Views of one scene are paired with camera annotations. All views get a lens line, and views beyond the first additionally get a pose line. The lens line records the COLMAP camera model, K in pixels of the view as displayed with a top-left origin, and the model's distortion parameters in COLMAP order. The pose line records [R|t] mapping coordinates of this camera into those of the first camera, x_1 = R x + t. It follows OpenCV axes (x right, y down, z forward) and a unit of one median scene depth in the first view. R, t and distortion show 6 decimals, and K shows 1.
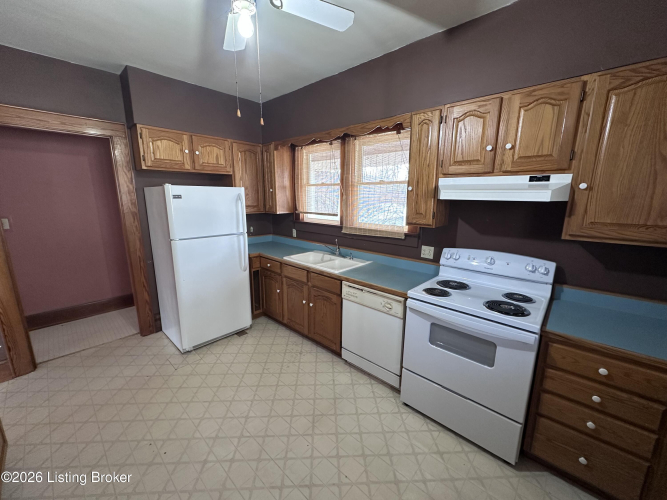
lens RADIAL K [[266.4, 0, 333.7], [0, 266.4, 250.0], [0, 0, 1]] dist [0.000559, -0.000224]
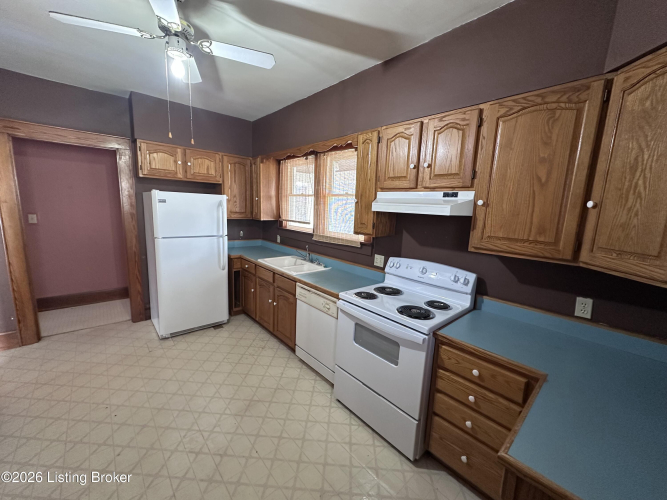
lens RADIAL K [[266.4, 0, 333.6], [0, 266.4, 249.8], [0, 0, 1]] dist [0.000559, -0.000224]
pose [[0.994456, 0.050969, -0.091980, 0.304965], [-0.054865, 0.997679, -0.040331, 0.020417], [0.089711, 0.045154, 0.994944, -0.089855]]
